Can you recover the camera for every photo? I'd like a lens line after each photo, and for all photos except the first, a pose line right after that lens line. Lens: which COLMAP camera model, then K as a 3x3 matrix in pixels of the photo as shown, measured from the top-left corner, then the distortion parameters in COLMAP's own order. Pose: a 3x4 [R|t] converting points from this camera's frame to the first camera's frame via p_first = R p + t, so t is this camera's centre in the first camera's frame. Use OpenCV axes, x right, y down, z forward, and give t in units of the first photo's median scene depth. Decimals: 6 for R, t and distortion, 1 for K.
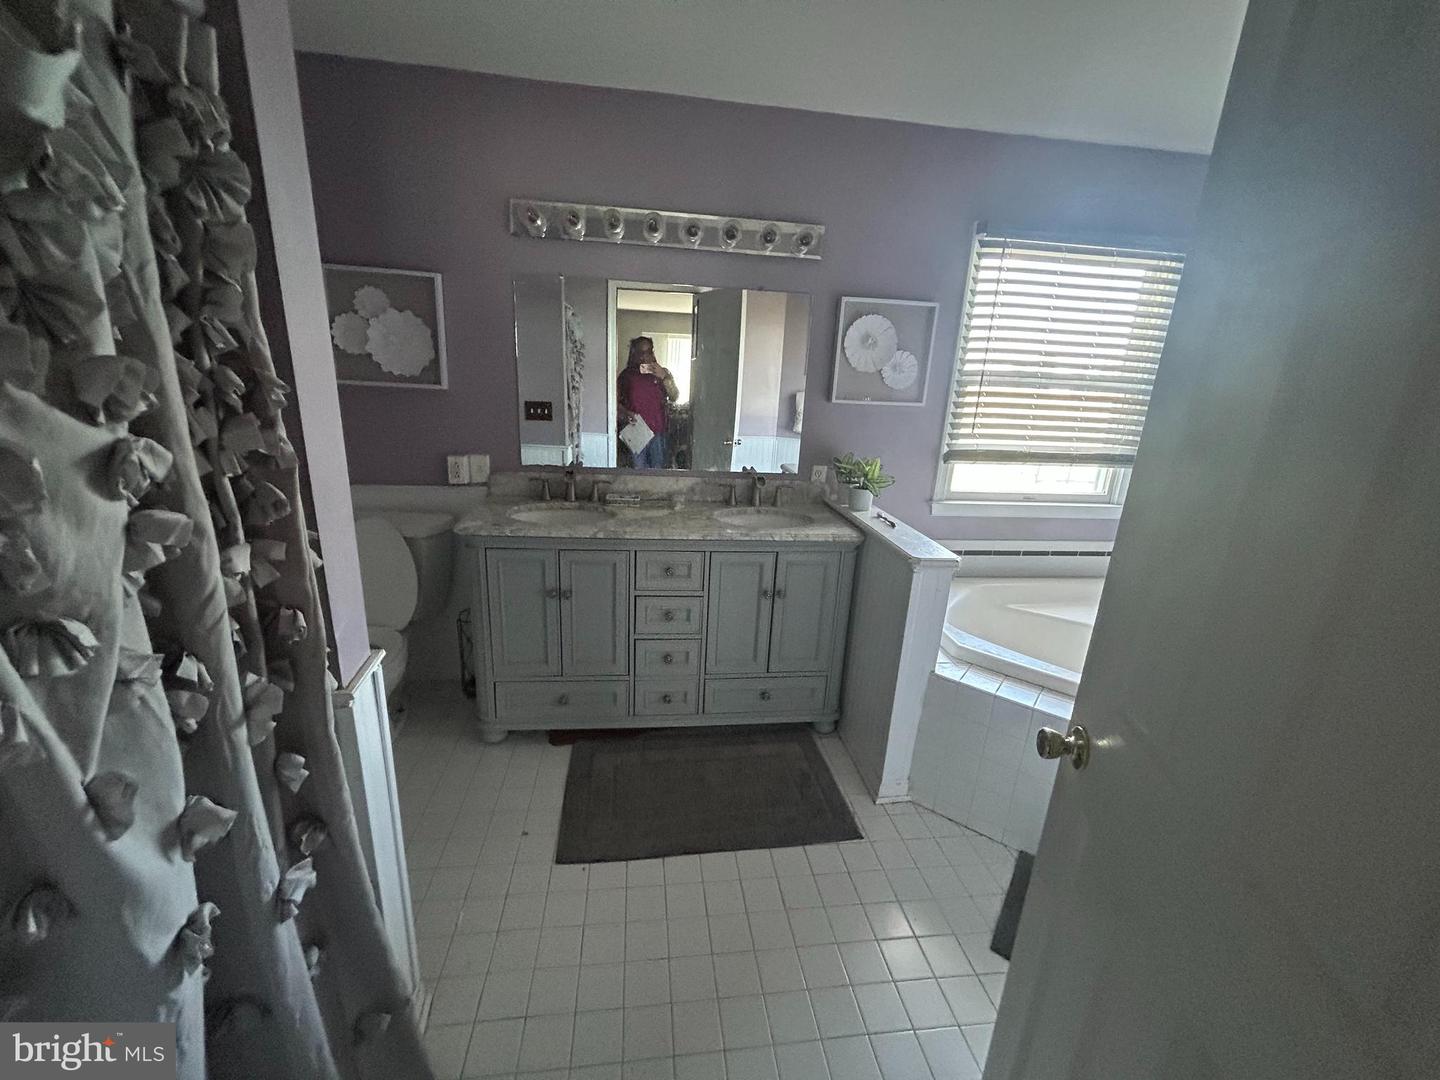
lens RADIAL K [[585.3, 0, 711.6], [0, 585.3, 538.0], [0, 0, 1]] dist [0.001368, 0.000102]
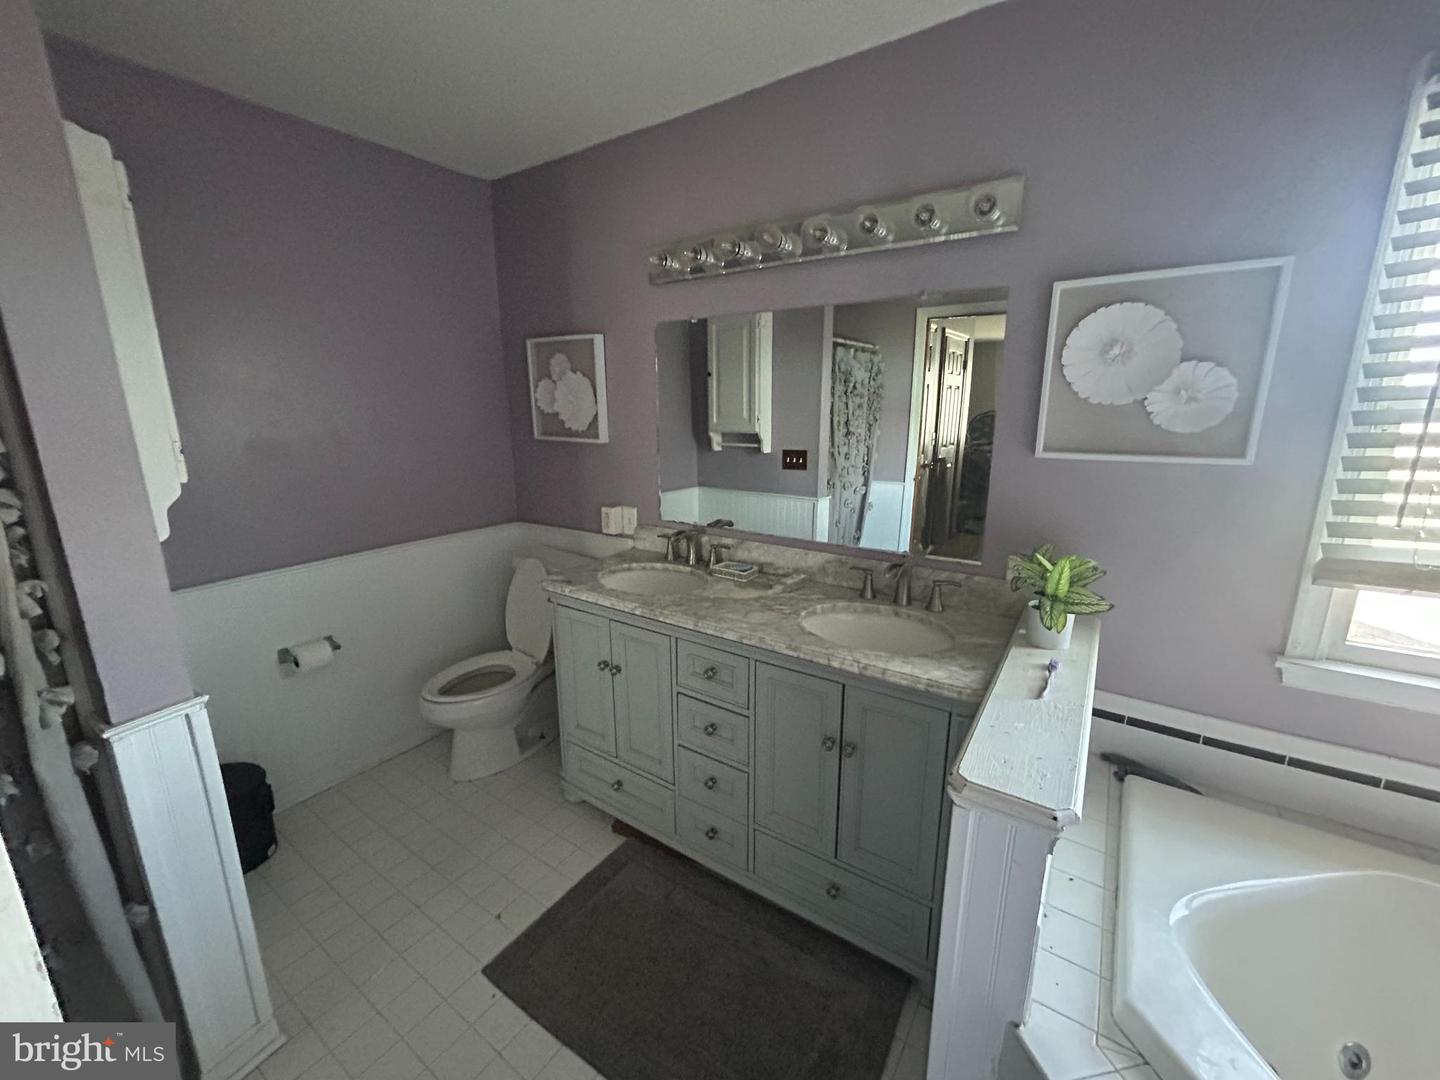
lens RADIAL K [[585.3, 0, 717.6], [0, 585.3, 538.5], [0, 0, 1]] dist [0.001368, 0.000102]
pose [[0.747498, 0.098310, -0.656949, 0.381162], [-0.141791, 0.989808, -0.013213, -0.098860], [0.648955, 0.103026, 0.753819, 0.357936]]
